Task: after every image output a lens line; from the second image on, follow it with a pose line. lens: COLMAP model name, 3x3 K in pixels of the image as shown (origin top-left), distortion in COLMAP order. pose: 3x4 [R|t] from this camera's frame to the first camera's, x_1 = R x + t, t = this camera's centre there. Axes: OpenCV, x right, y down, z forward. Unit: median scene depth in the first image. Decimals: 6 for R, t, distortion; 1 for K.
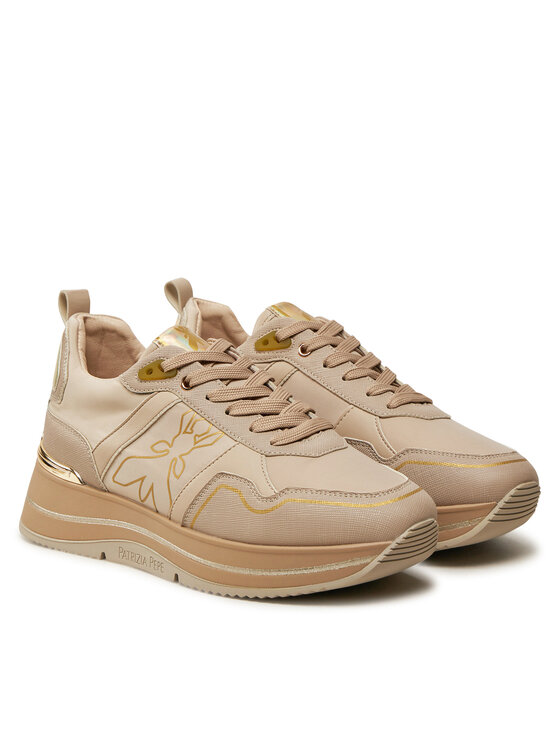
lens RADIAL K [[2194.7, 0, 279.8], [0, 2194.7, 373.1], [0, 0, 1]] dist [-0.077957, 0.000000]
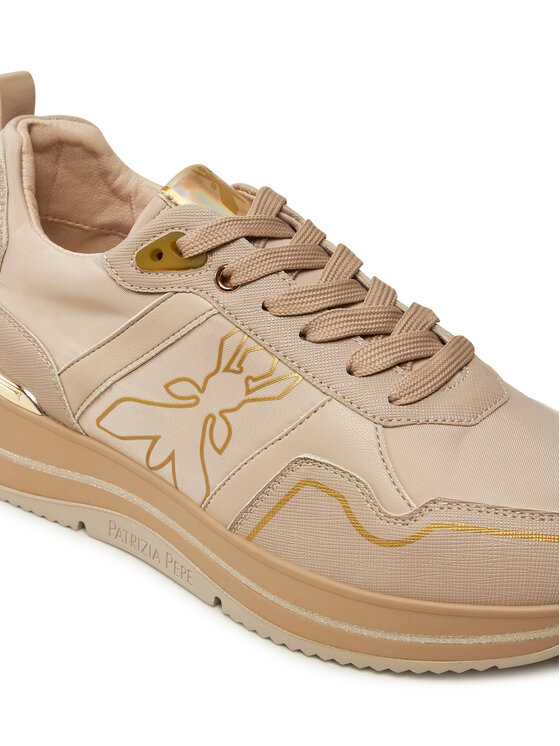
lens RADIAL K [[2208.7, 0, 279.5], [0, 2208.7, 373.3], [0, 0, 1]] dist [-0.665245, 0.000000]
pose [[0.998262, -0.039695, 0.043547, -0.053974], [0.030485, 0.980368, 0.194805, -0.081413], [-0.050425, -0.193139, 0.979875, 0.434771]]
